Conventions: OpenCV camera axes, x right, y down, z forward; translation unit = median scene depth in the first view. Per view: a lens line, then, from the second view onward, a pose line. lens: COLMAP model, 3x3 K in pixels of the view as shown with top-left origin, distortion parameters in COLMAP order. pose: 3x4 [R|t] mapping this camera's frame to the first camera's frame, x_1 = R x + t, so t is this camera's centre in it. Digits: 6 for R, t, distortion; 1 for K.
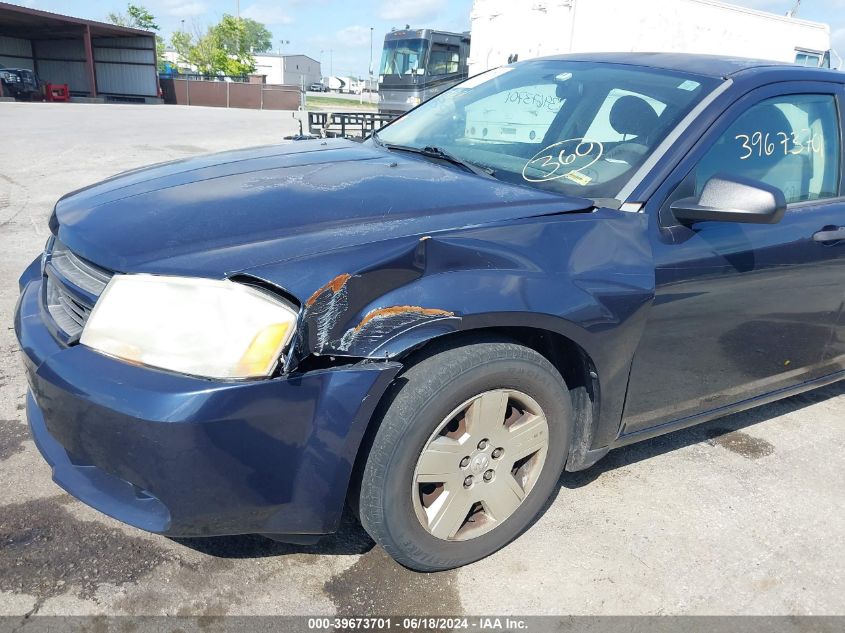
lens RADIAL K [[684.3, 0, 418.7], [0, 684.3, 317.8], [0, 0, 1]] dist [0.017808, -0.036666]
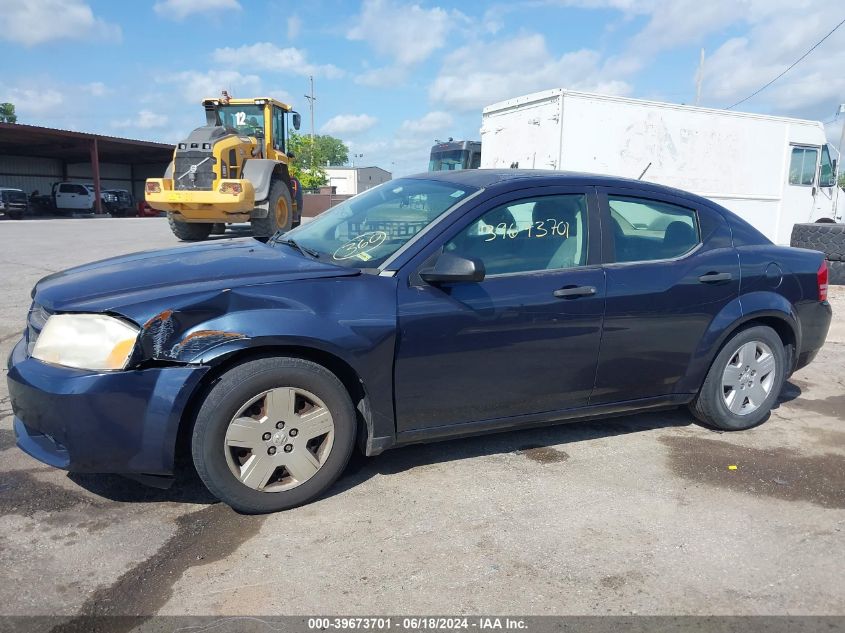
lens RADIAL K [[684.3, 0, 422.2], [0, 684.3, 319.1], [0, 0, 1]] dist [0.017808, -0.036666]
pose [[0.993951, -0.019865, -0.108012, 0.568496], [0.004495, 0.990039, -0.140719, 0.162018], [0.109732, 0.139382, 0.984140, -0.504094]]
